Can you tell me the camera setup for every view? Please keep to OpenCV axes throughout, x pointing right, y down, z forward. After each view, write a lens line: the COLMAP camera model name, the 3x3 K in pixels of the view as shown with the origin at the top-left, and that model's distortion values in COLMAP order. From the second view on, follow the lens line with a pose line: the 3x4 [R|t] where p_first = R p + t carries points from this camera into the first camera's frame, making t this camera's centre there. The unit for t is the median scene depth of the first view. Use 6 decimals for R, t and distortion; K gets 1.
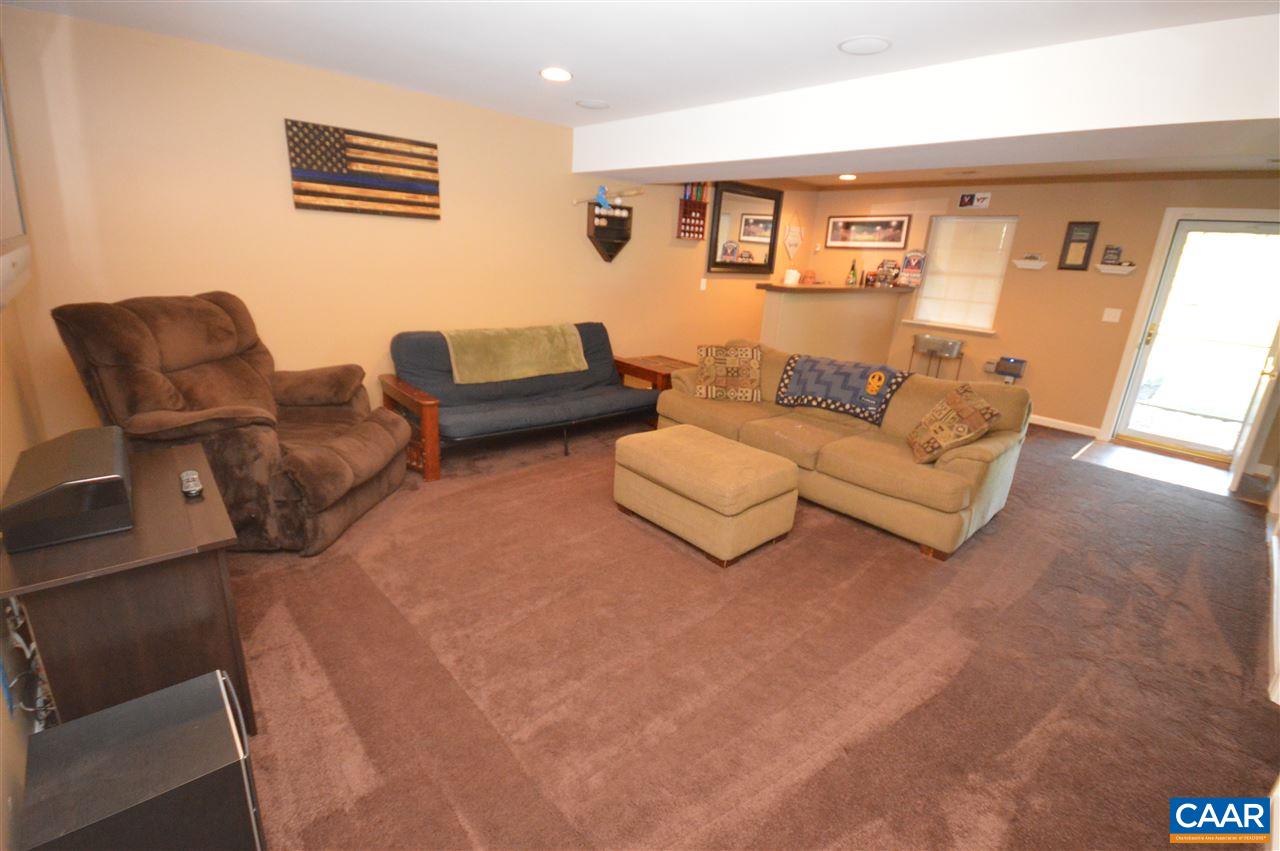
lens RADIAL K [[570.9, 0, 638.5], [0, 570.9, 425.3], [0, 0, 1]] dist [-0.000836, -0.003515]
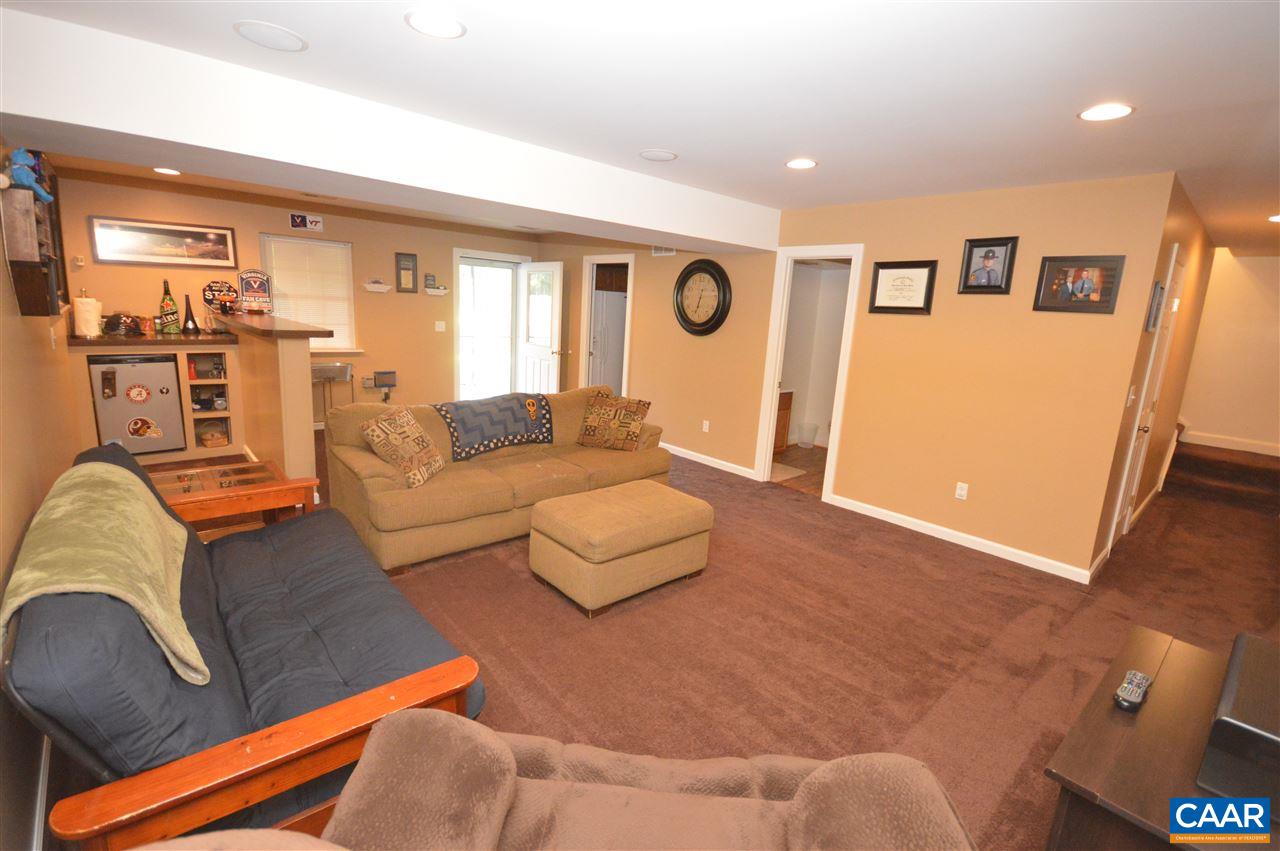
lens RADIAL K [[570.9, 0, 638.2], [0, 570.9, 424.0], [0, 0, 1]] dist [-0.000836, -0.003515]
pose [[0.016033, -0.256793, 0.966333, -0.448875], [0.237772, 0.939713, 0.245774, -0.180032], [-0.971189, 0.225826, 0.076125, 0.465374]]
